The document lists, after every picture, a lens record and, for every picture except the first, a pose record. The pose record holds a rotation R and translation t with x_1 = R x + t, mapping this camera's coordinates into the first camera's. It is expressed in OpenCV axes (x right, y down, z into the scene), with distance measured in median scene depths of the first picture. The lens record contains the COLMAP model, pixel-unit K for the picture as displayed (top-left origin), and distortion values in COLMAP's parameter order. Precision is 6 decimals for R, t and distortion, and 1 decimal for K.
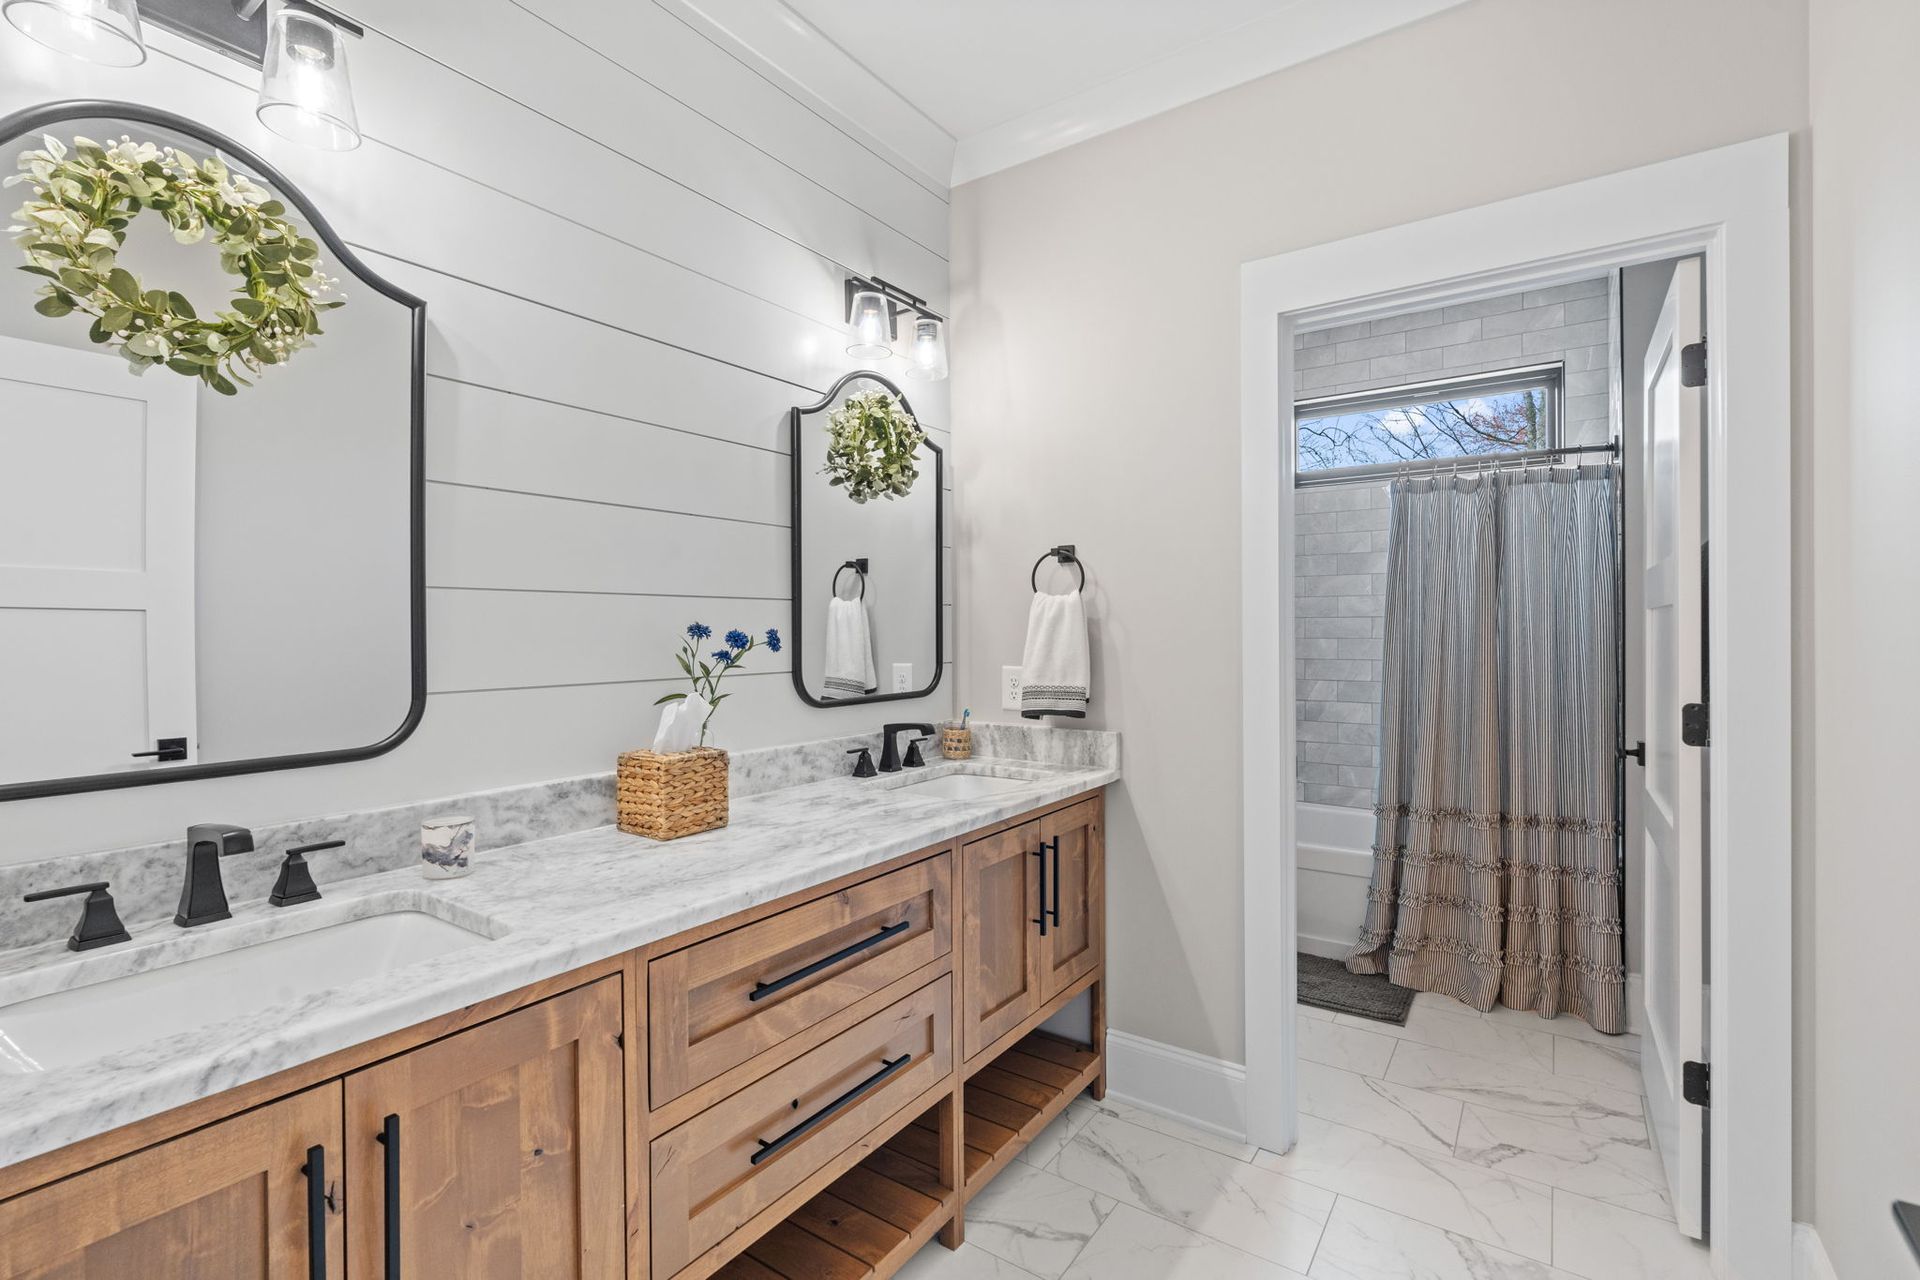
lens RADIAL K [[865.6, 0, 977.9], [0, 865.6, 634.0], [0, 0, 1]] dist [-0.008096, 0.001278]
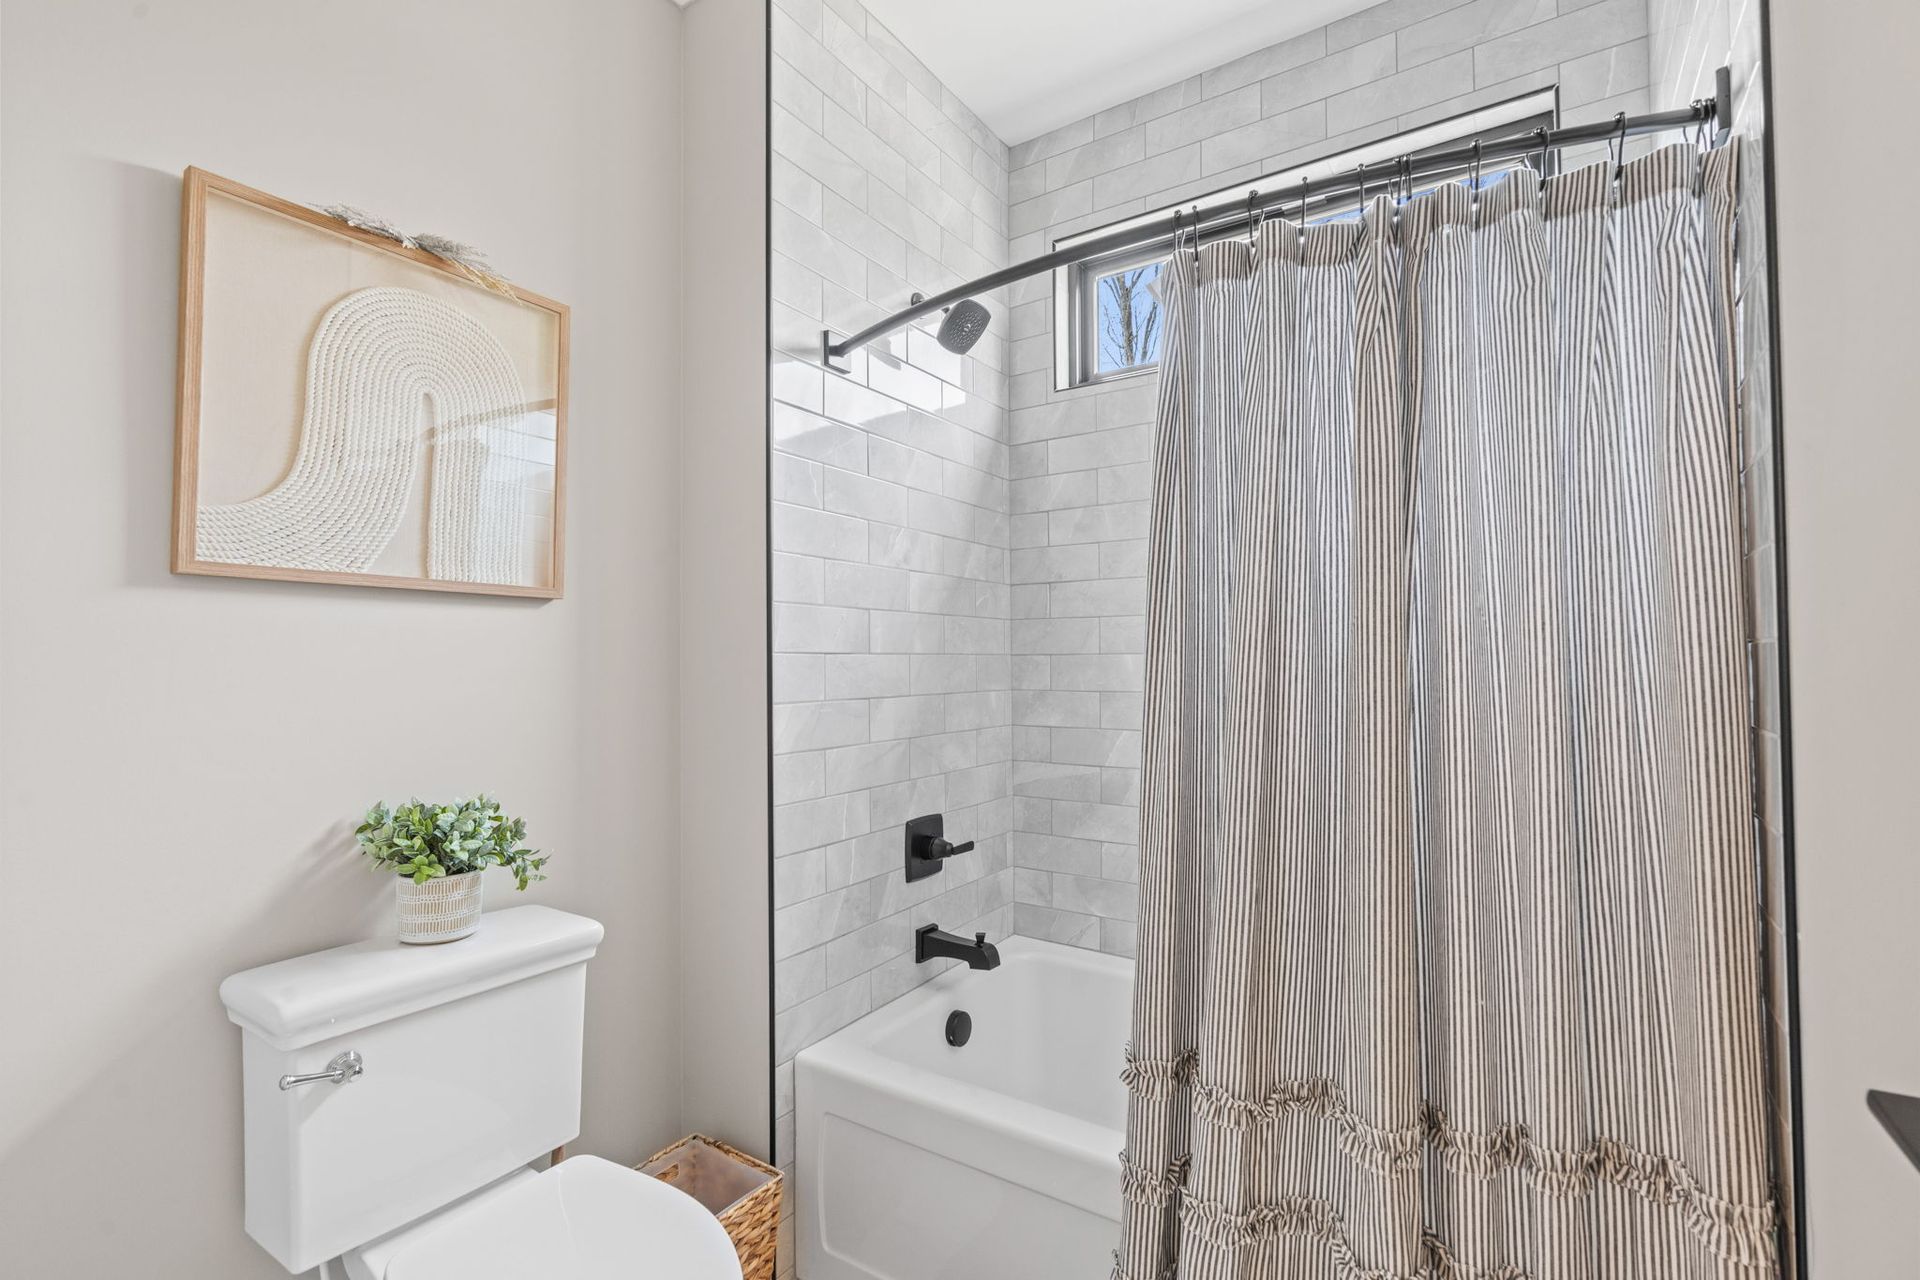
lens RADIAL K [[865.6, 0, 970.7], [0, 865.6, 640.8], [0, 0, 1]] dist [-0.008096, 0.001278]
pose [[0.999936, -0.002352, 0.011079, 0.407544], [0.002673, 0.999575, -0.029035, 0.017470], [-0.011006, 0.029063, 0.999517, 0.627903]]
